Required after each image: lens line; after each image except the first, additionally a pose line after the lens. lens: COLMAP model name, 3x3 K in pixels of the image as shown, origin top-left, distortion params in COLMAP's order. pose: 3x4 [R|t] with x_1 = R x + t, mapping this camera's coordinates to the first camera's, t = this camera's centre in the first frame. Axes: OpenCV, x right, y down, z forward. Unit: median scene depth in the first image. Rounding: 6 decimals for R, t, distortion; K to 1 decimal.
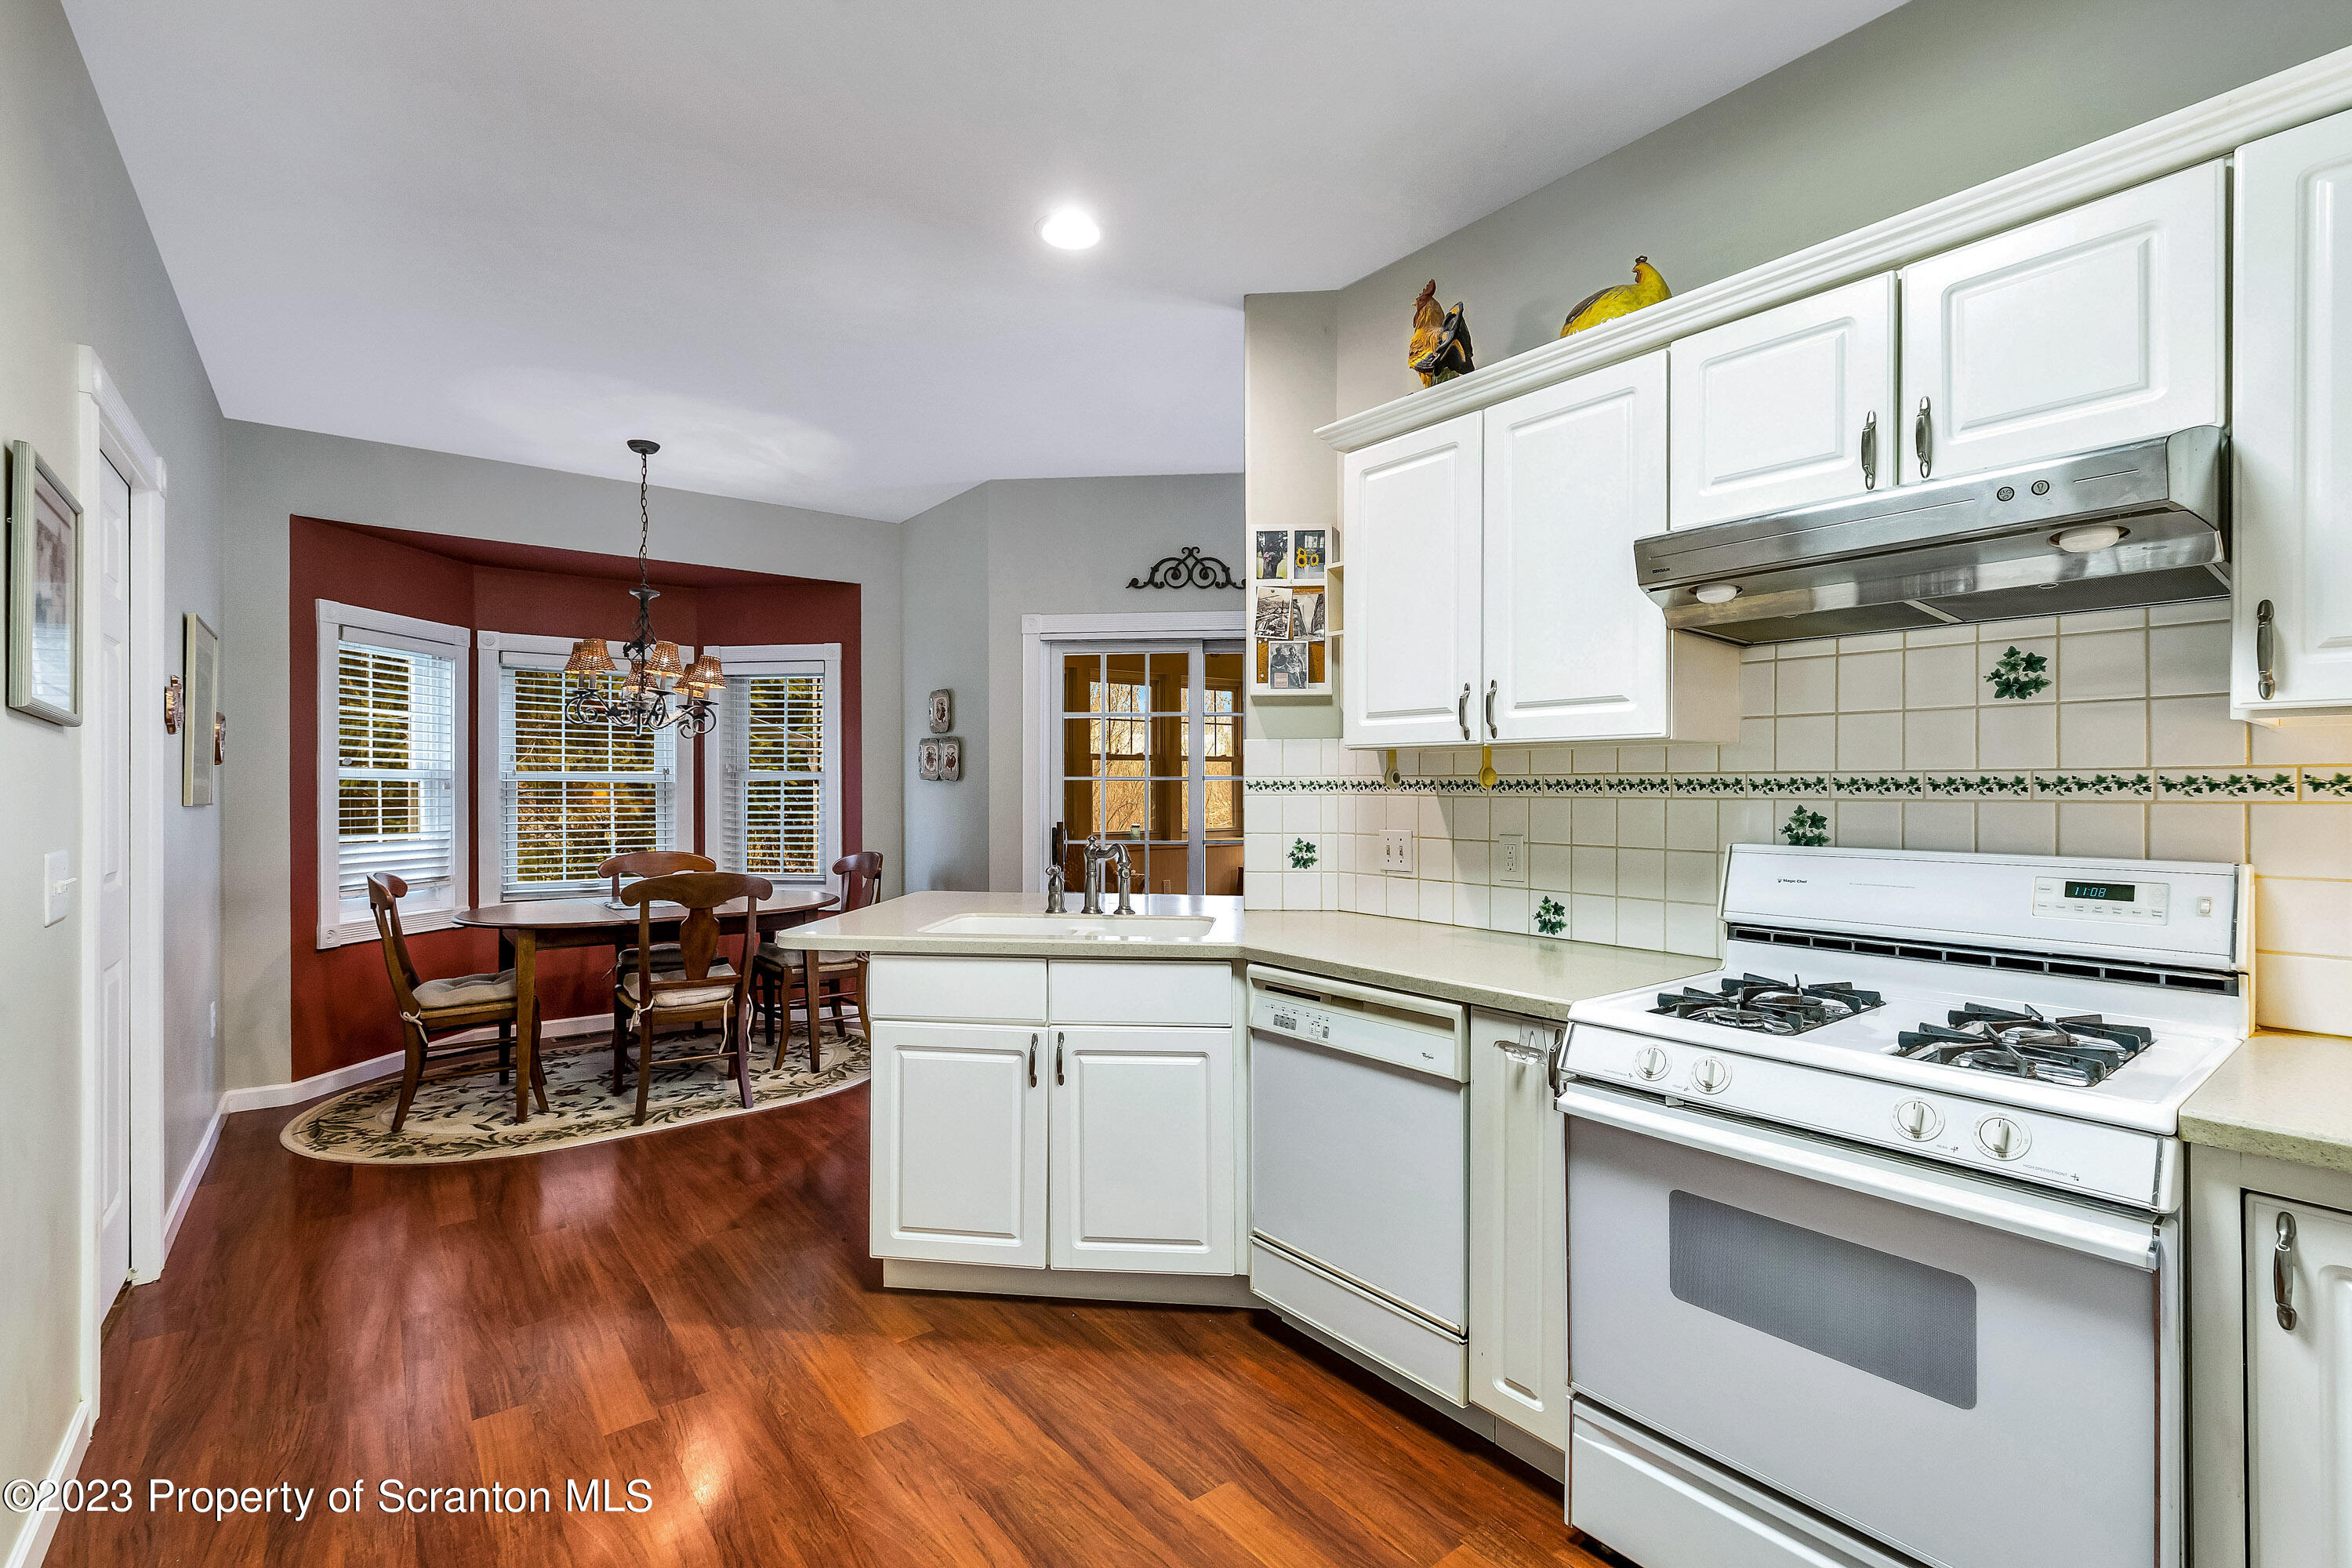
lens RADIAL K [[1056.5, 0, 1179.7], [0, 1056.5, 785.9], [0, 0, 1]] dist [0.004775, -0.003668]
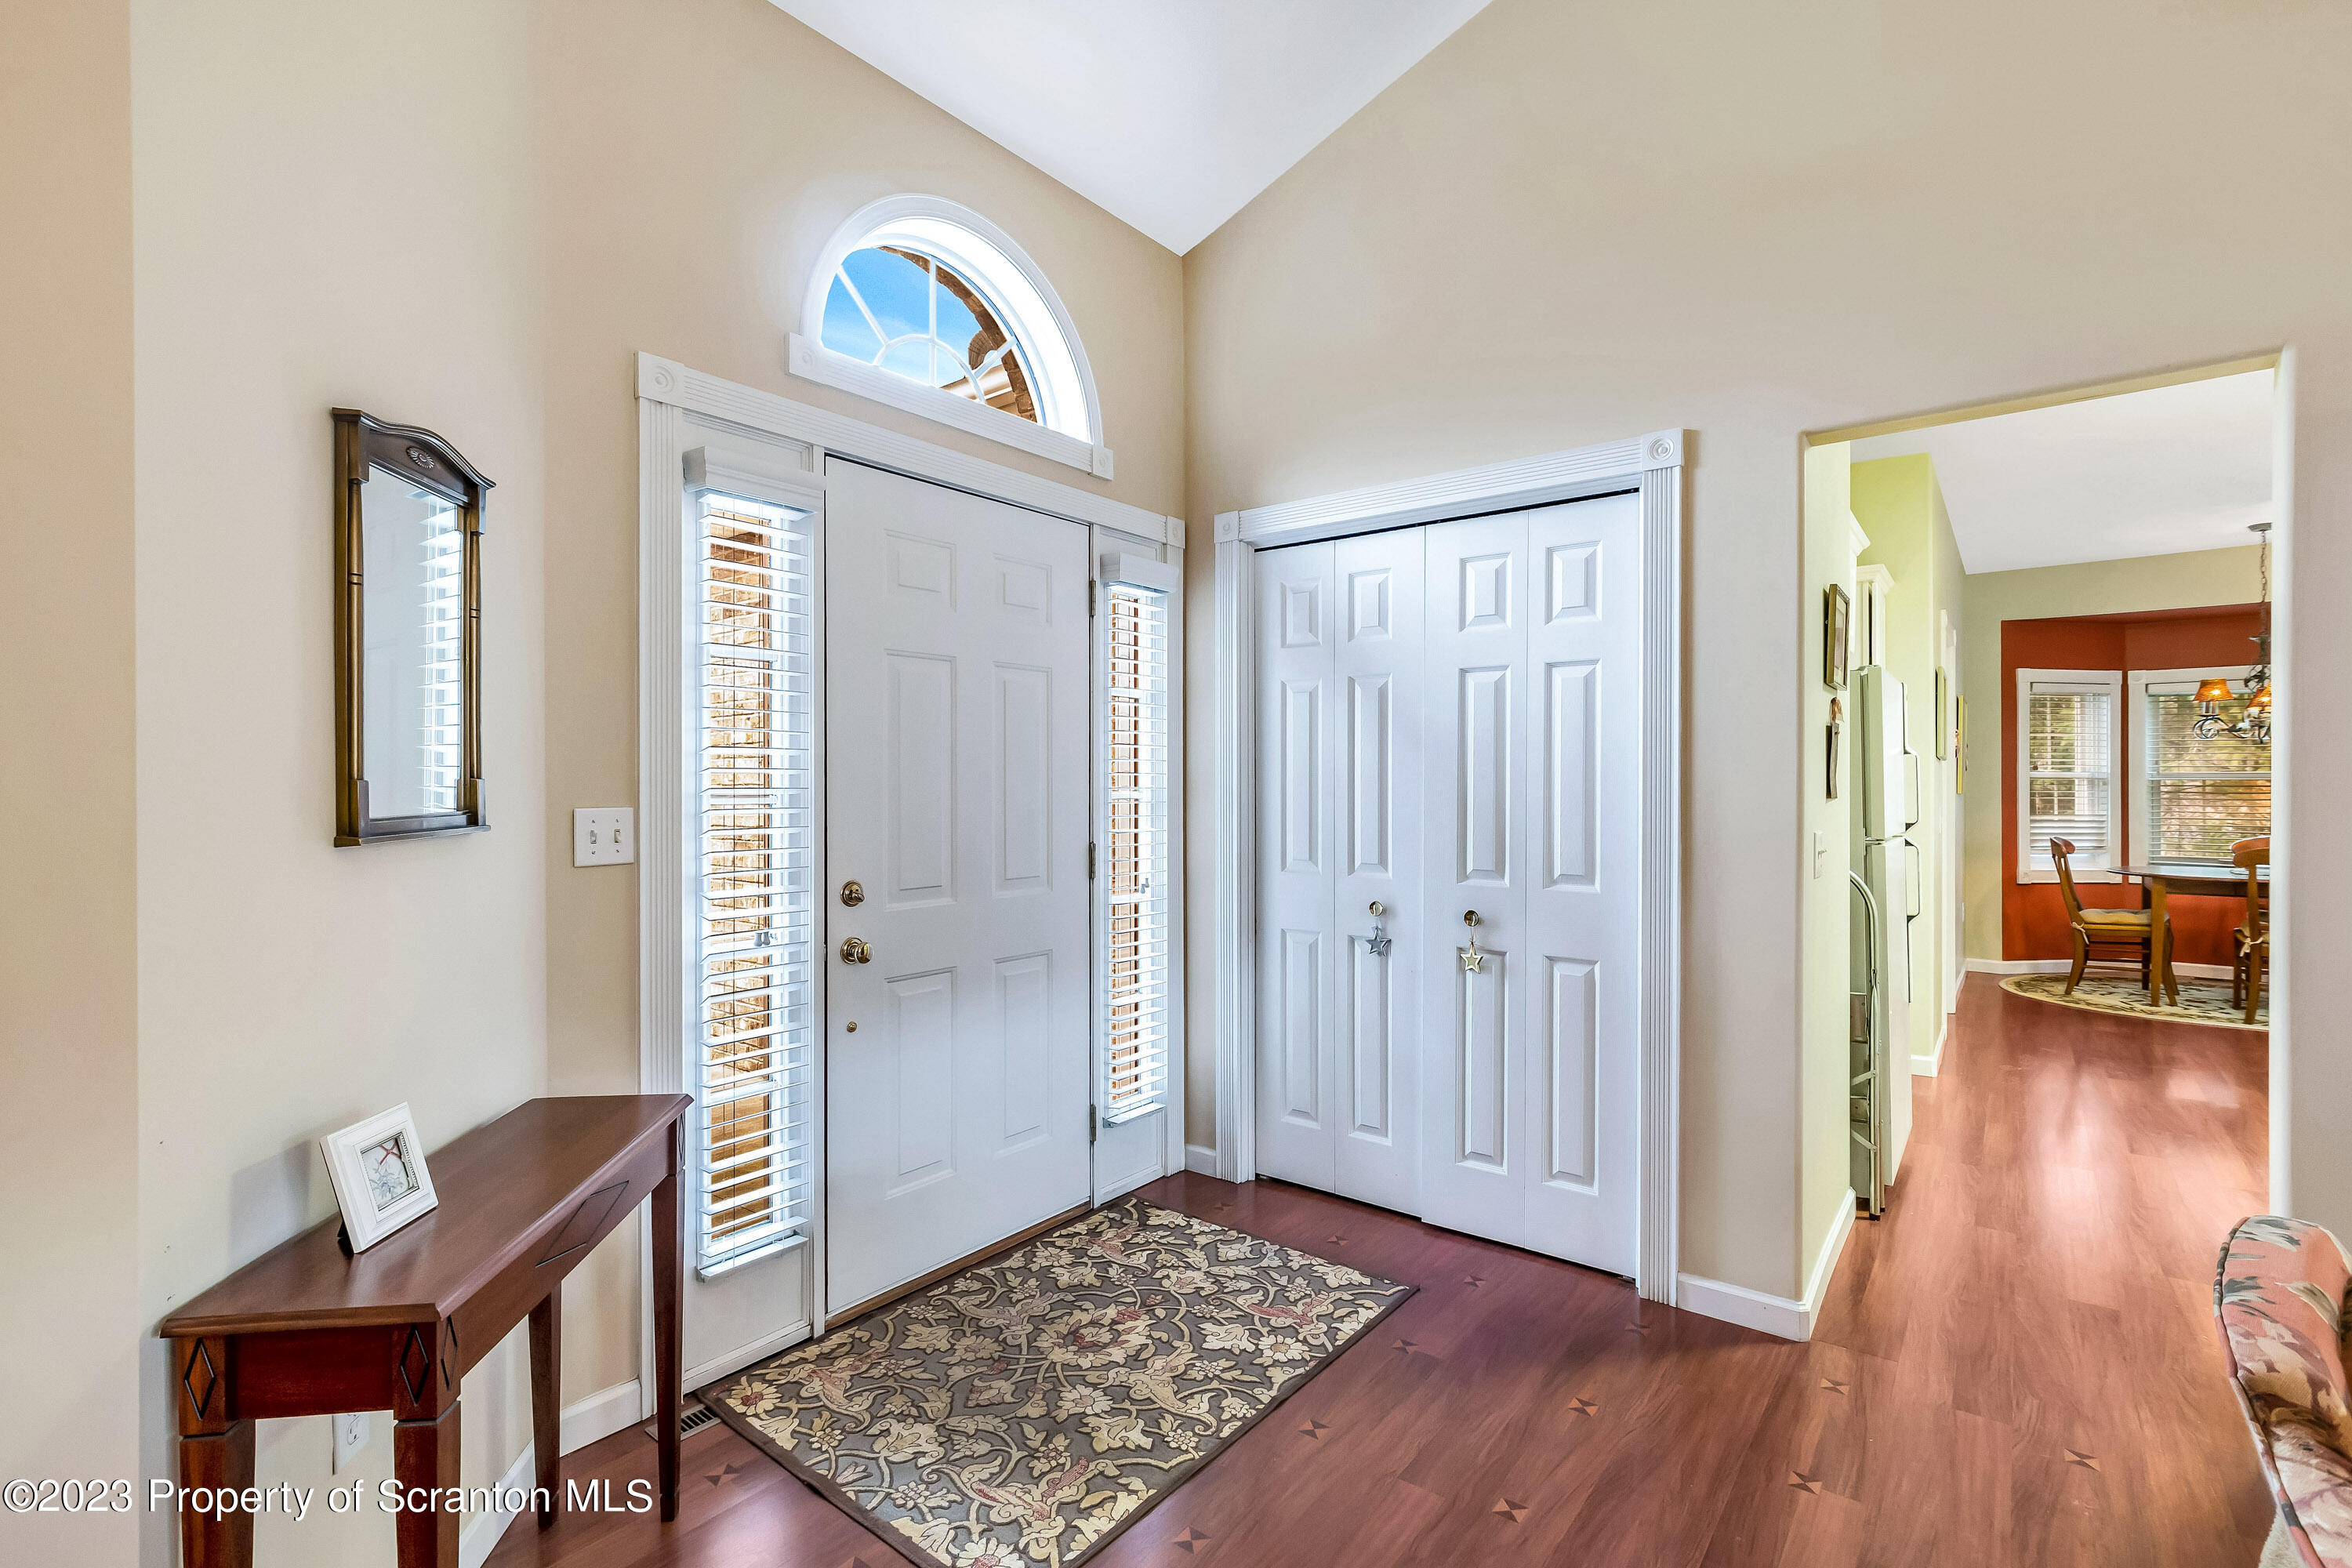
lens RADIAL K [[1056.5, 0, 1191.3], [0, 1056.5, 784.9], [0, 0, 1]] dist [0.004775, -0.003668]
pose [[0.240625, -0.001055, -0.970618, 0.468106], [0.000509, 0.999999, -0.000961, 0.003092], [0.970618, -0.000263, 0.240626, -0.636833]]
